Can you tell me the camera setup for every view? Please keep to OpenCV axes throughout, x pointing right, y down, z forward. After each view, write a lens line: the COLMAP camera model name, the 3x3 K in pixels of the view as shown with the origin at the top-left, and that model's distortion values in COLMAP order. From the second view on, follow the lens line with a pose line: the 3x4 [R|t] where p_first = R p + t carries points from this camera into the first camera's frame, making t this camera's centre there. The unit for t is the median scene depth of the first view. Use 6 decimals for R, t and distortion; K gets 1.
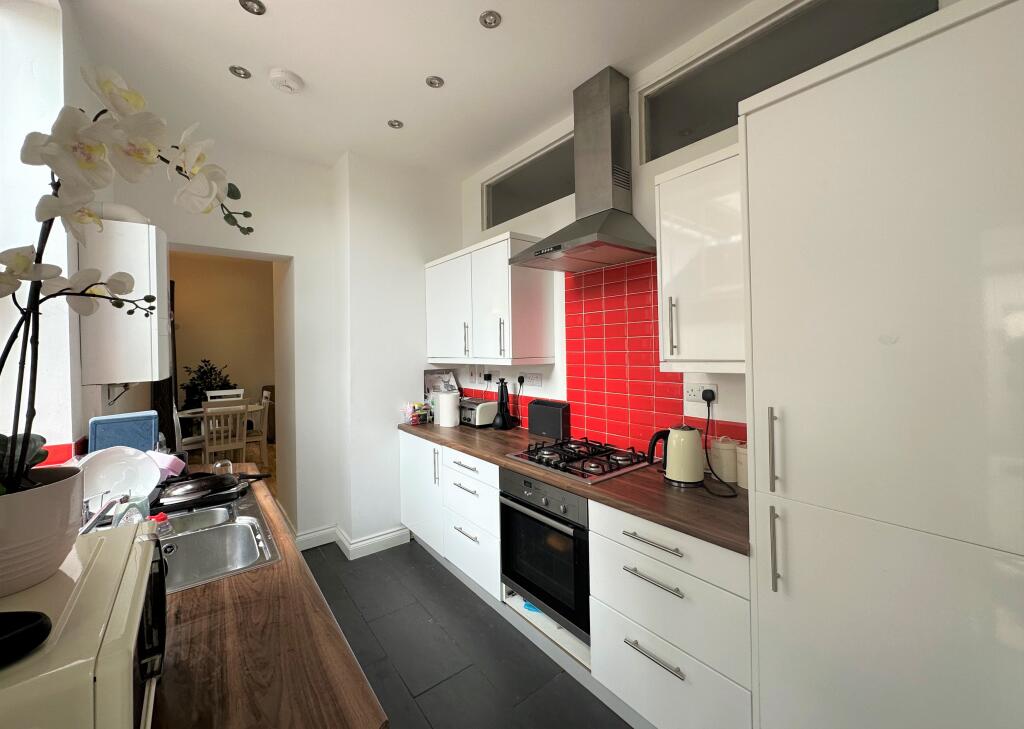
lens RADIAL K [[408.3, 0, 514.1], [0, 408.3, 345.0], [0, 0, 1]] dist [-0.000820, -0.000030]
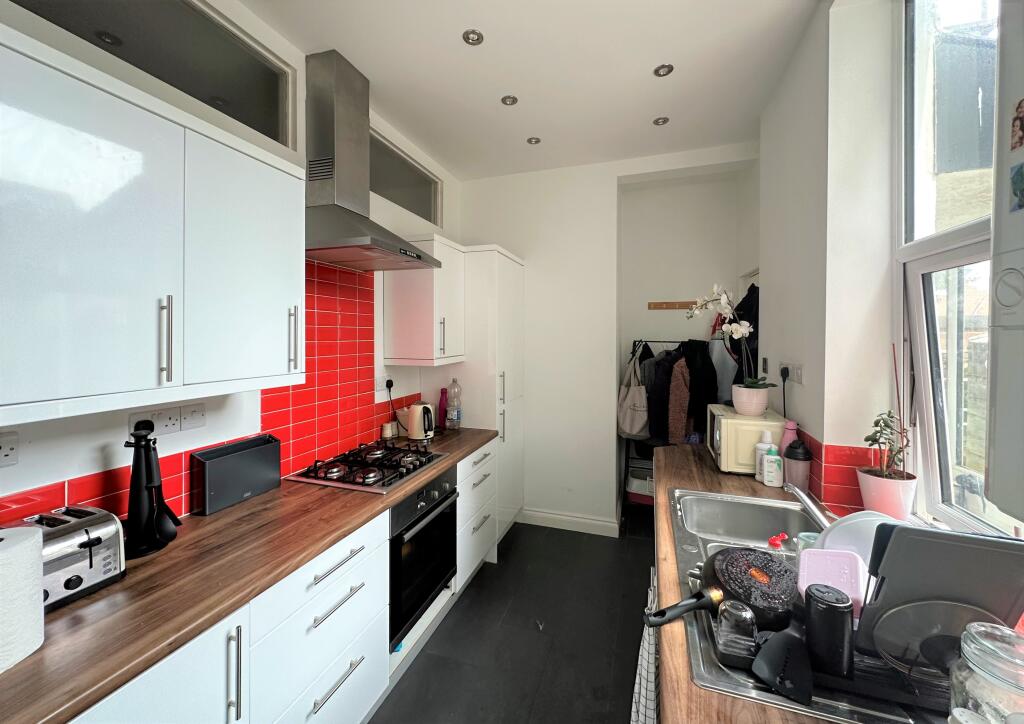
lens RADIAL K [[410.6, 0, 512.6], [0, 410.6, 333.1], [0, 0, 1]] dist [0.000181, -0.000013]
pose [[-0.549848, 0.020325, 0.835017, -0.827363], [-0.000370, 0.999698, -0.024577, -0.013647], [-0.835265, -0.013823, -0.549674, 1.253129]]
